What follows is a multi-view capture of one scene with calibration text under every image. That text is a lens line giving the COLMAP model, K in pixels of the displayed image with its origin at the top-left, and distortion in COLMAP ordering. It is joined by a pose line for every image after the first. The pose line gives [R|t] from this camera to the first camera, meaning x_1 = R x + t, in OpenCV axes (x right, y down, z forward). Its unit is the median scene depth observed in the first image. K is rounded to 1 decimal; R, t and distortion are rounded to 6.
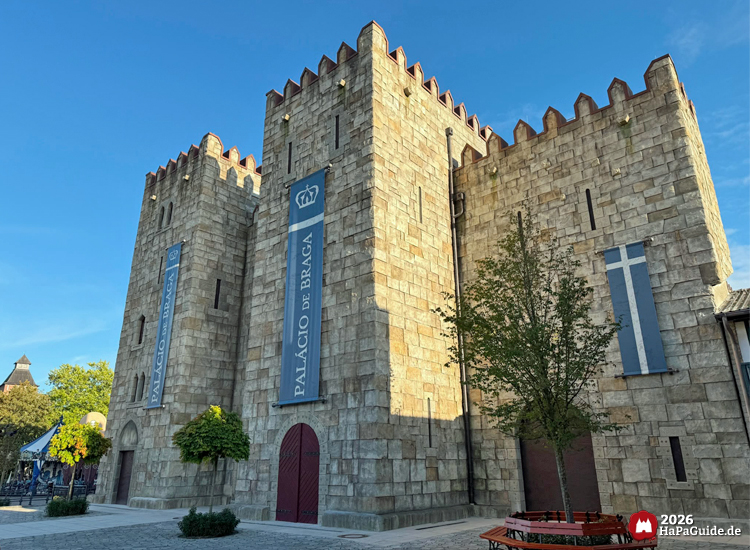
lens RADIAL K [[524.0, 0, 378.2], [0, 524.0, 267.9], [0, 0, 1]] dist [0.127884, -0.195557]
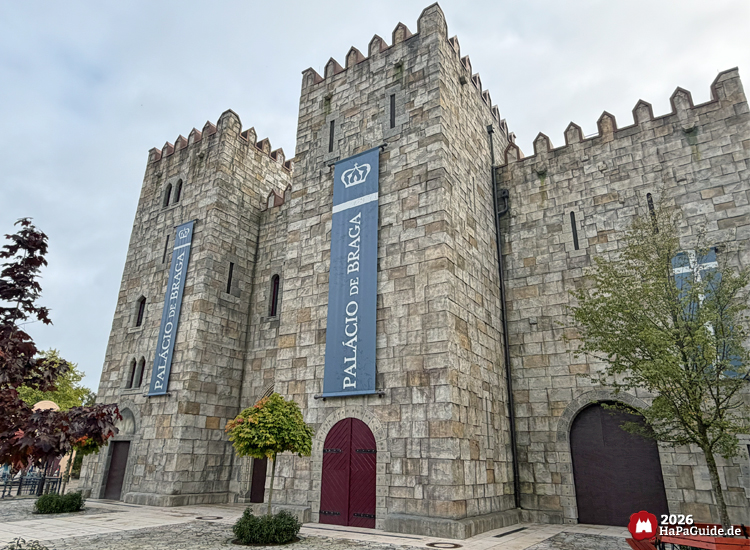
lens RADIAL K [[489.7, 0, 375.0], [0, 489.7, 279.9], [0, 0, 1]] dist [-0.000008, 0.003705]
pose [[0.990460, 0.072552, 0.117154, -0.205431], [-0.071745, 0.997361, -0.011098, 0.059142], [-0.117650, 0.002587, 0.993052, 0.150109]]
